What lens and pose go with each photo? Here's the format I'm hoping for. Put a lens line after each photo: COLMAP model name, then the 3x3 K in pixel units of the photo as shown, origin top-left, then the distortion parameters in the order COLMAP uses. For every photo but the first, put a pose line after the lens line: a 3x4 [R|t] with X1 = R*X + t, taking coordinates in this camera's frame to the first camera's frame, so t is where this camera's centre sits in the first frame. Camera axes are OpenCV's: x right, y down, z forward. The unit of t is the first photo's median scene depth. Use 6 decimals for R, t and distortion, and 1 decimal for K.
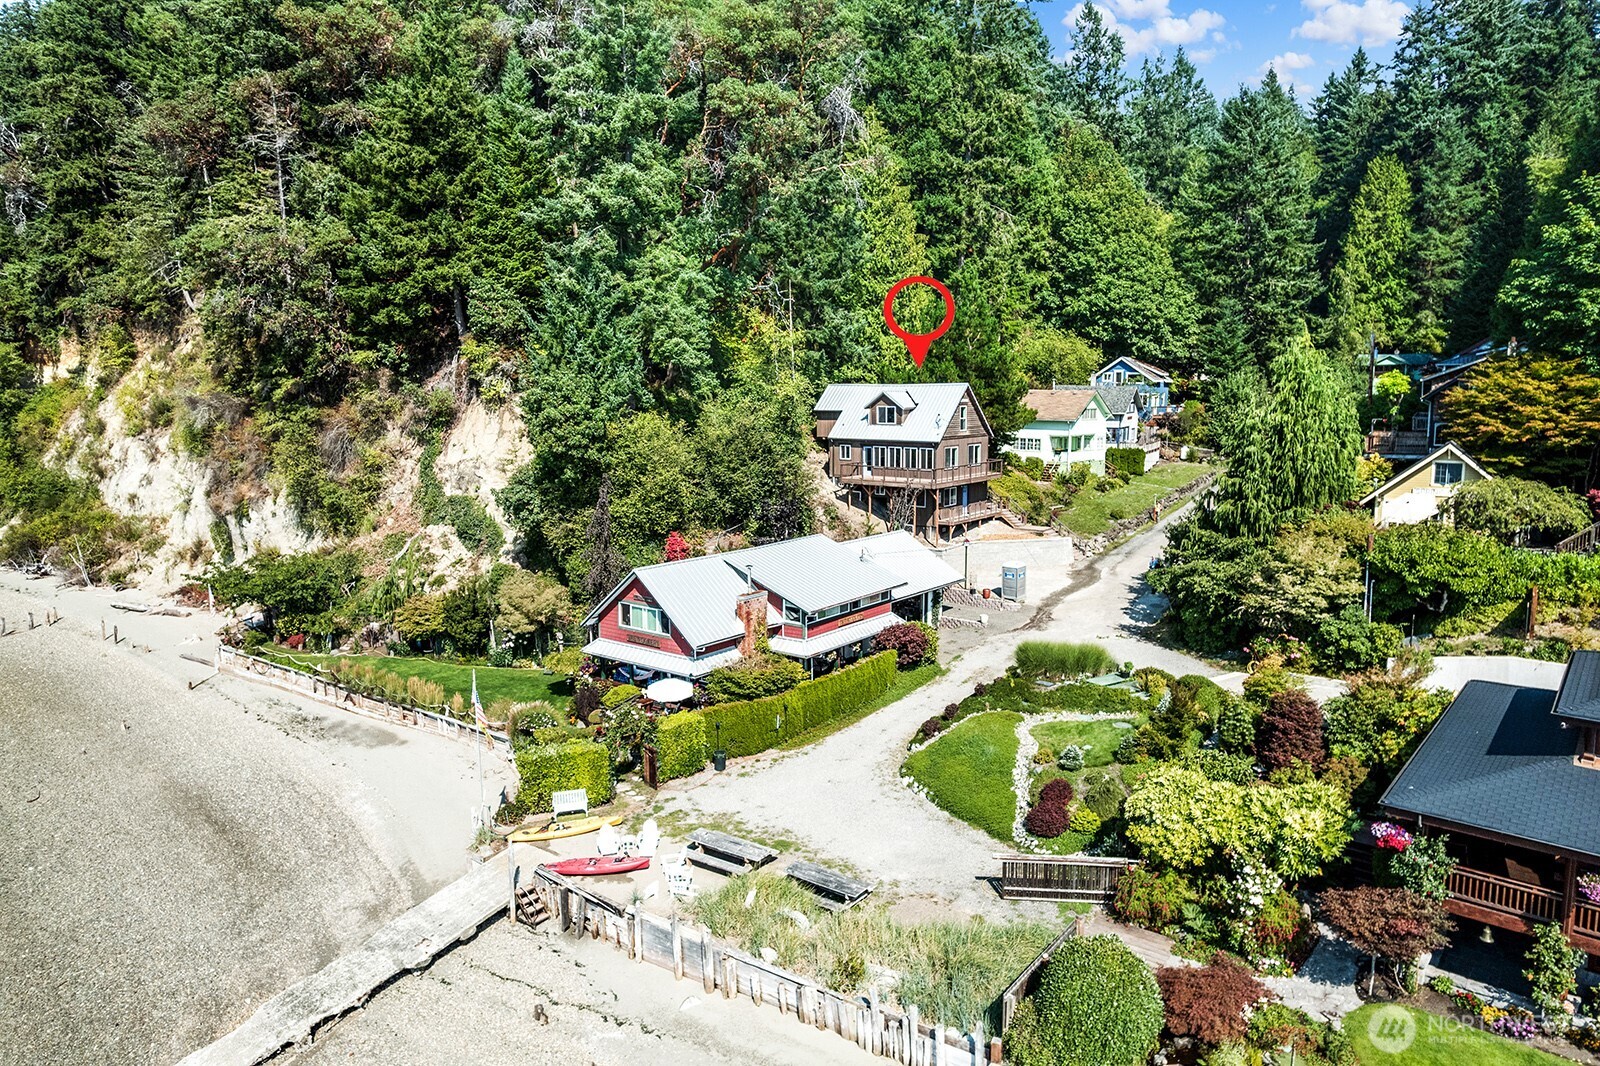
lens RADIAL K [[1036.7, 0, 804.6], [0, 1036.7, 522.9], [0, 0, 1]] dist [-0.074569, 0.067491]
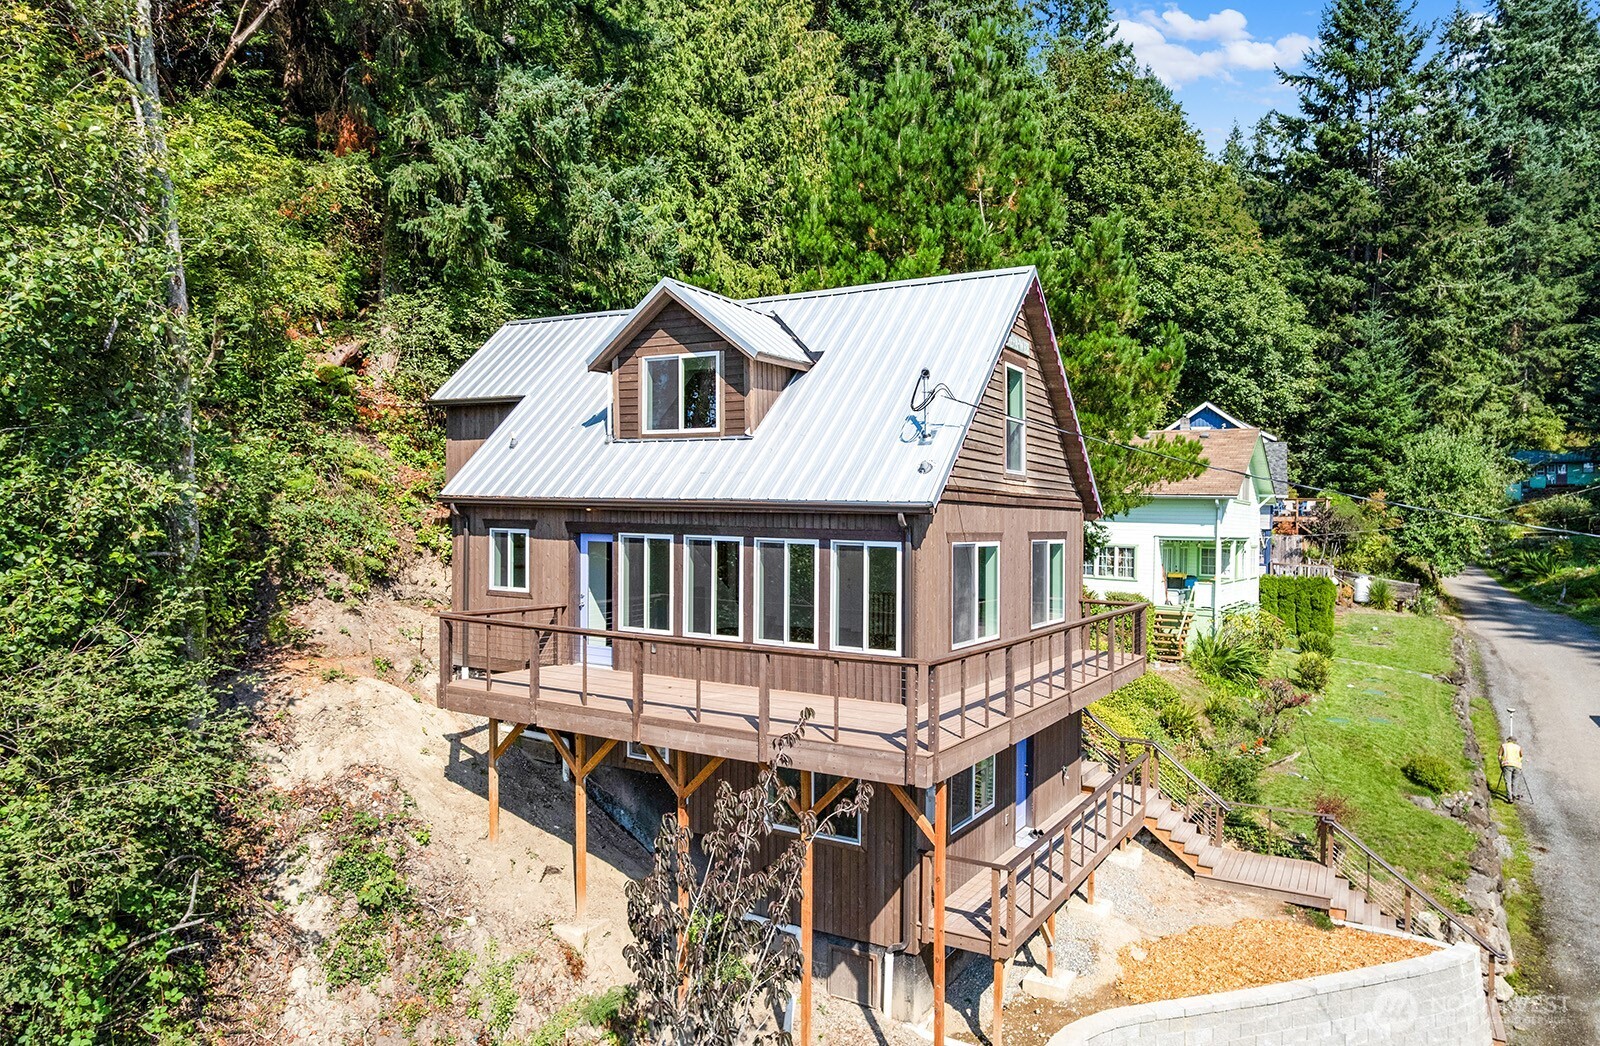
lens RADIAL K [[1034.2, 0, 809.5], [0, 1034.2, 514.1], [0, 0, 1]] dist [-0.004279, -0.001451]
pose [[0.993535, 0.019190, 0.111895, 0.083181], [-0.003109, 0.989840, -0.142151, -0.047838], [-0.113486, 0.140884, 0.983500, 0.791072]]
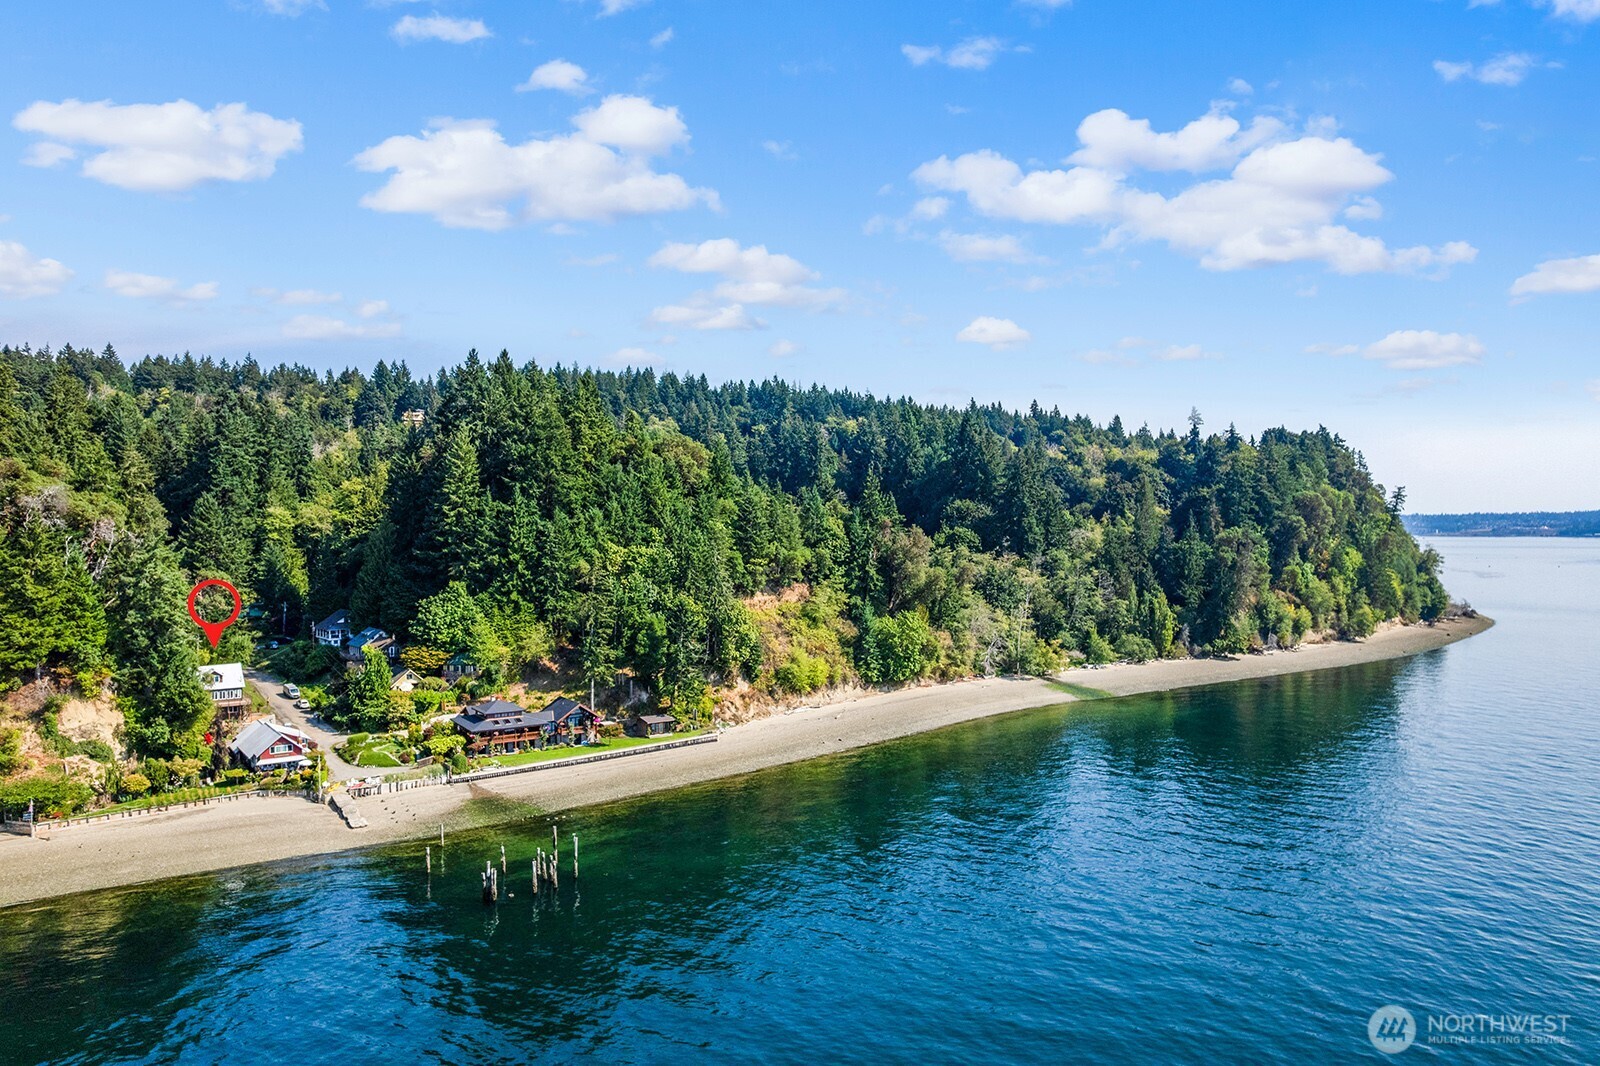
lens RADIAL K [[1036.7, 0, 803.3], [0, 1036.7, 529.1], [0, 0, 1]] dist [-0.074569, 0.067491]
pose [[0.253850, 0.003365, 0.967238, -2.041482], [0.130772, 0.990693, -0.037768, -0.190827], [-0.958362, 0.136075, 0.251048, -1.121686]]
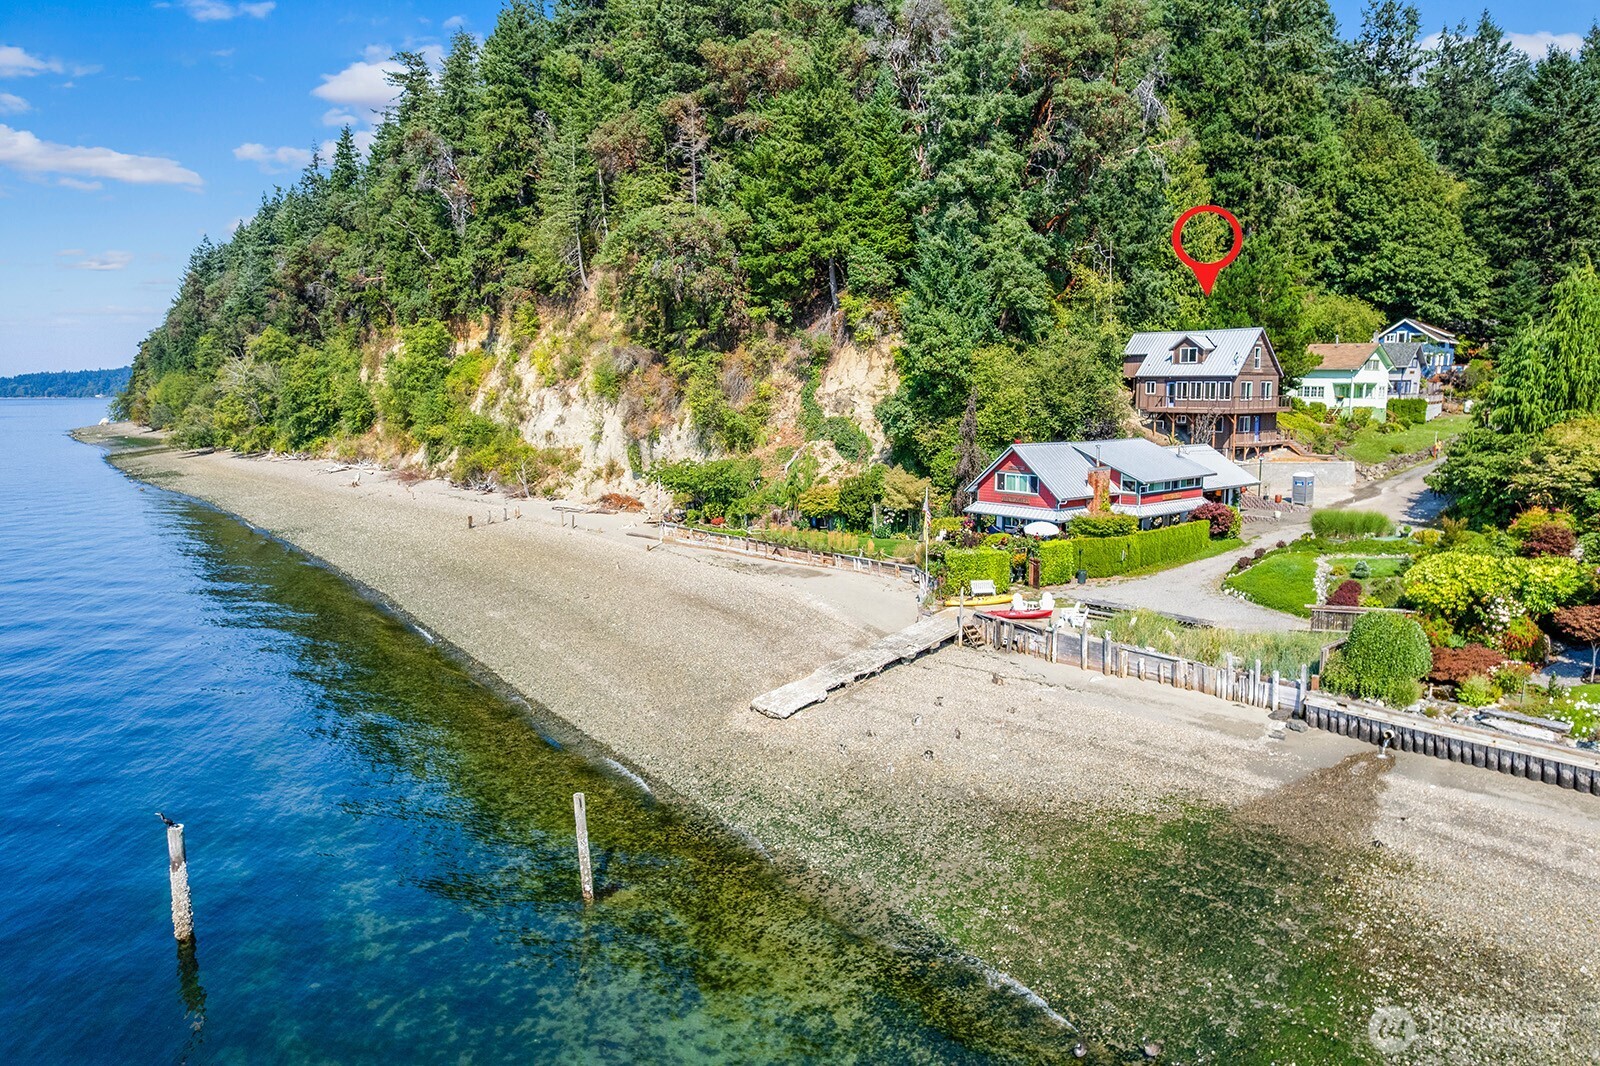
lens RADIAL K [[1036.7, 0, 801.2], [0, 1036.7, 522.1], [0, 0, 1]] dist [-0.074569, 0.067491]
pose [[0.973126, 0.029871, -0.228328, -0.079577], [-0.030184, 0.999542, 0.002124, 0.098529], [0.228287, 0.004825, 0.973582, -0.246179]]
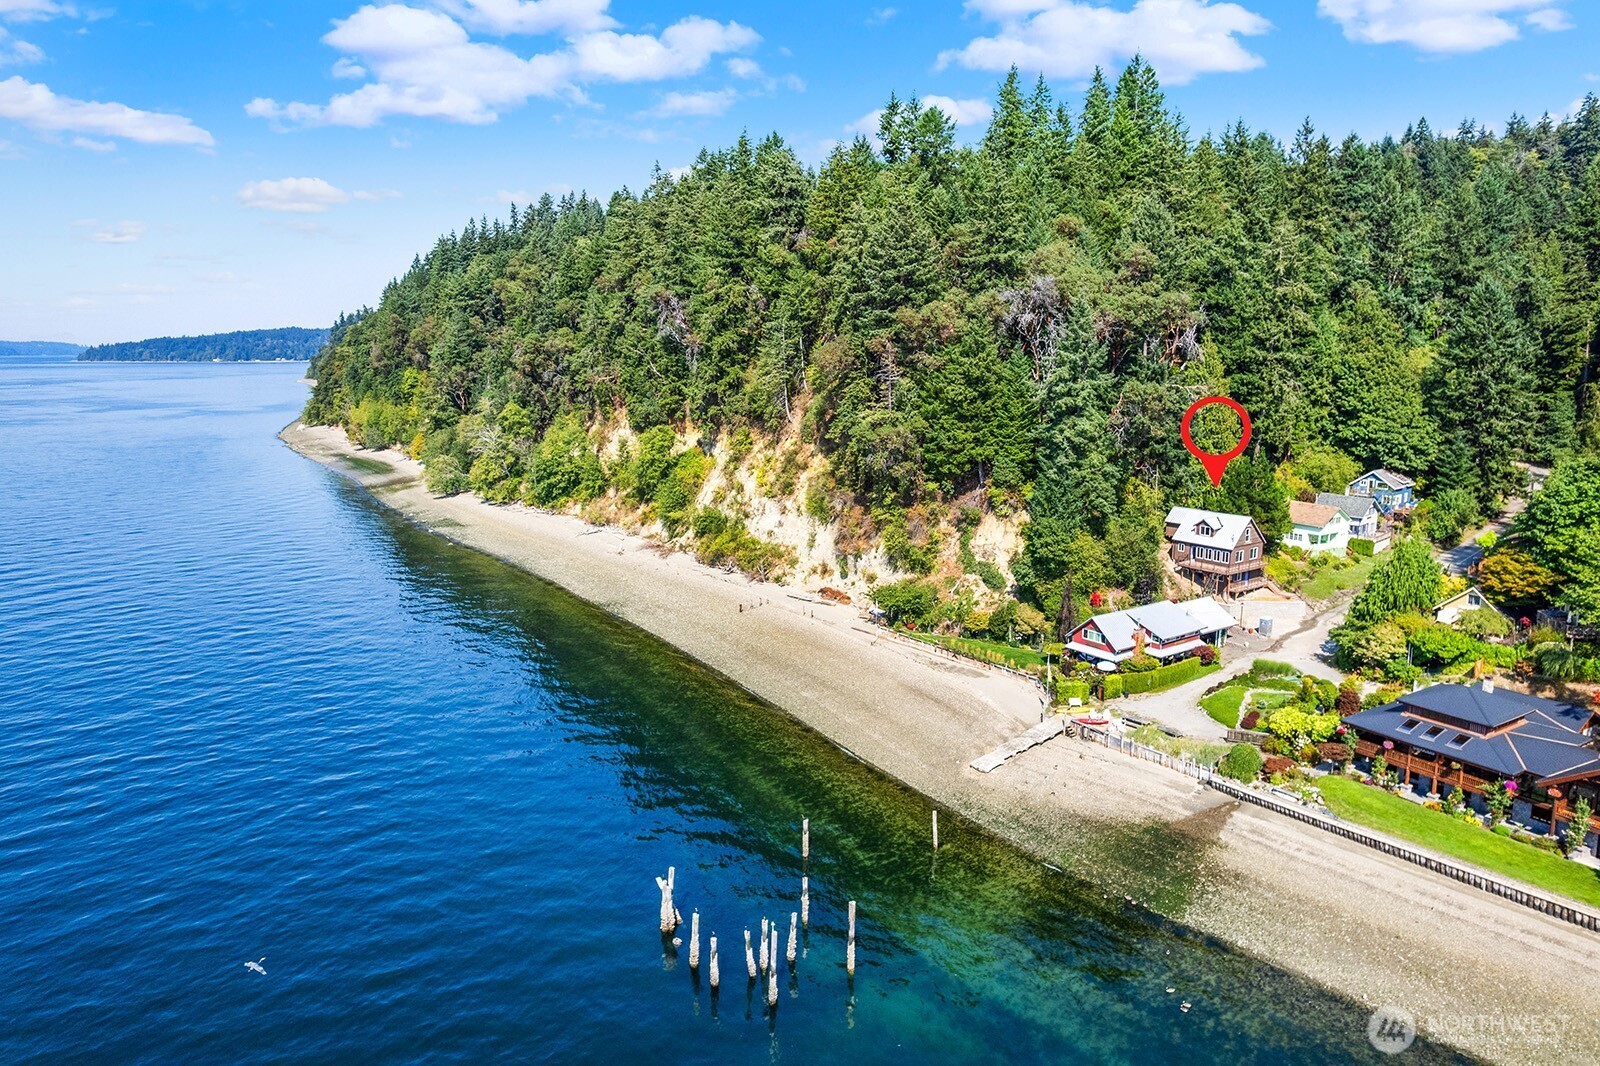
lens RADIAL K [[1036.7, 0, 796.2], [0, 1036.7, 520.4], [0, 0, 1]] dist [-0.074569, 0.067491]
pose [[0.951565, 0.053805, -0.302704, -0.067531], [-0.043085, 0.998189, 0.041987, -0.173627], [0.304415, -0.026911, 0.952159, -1.054936]]
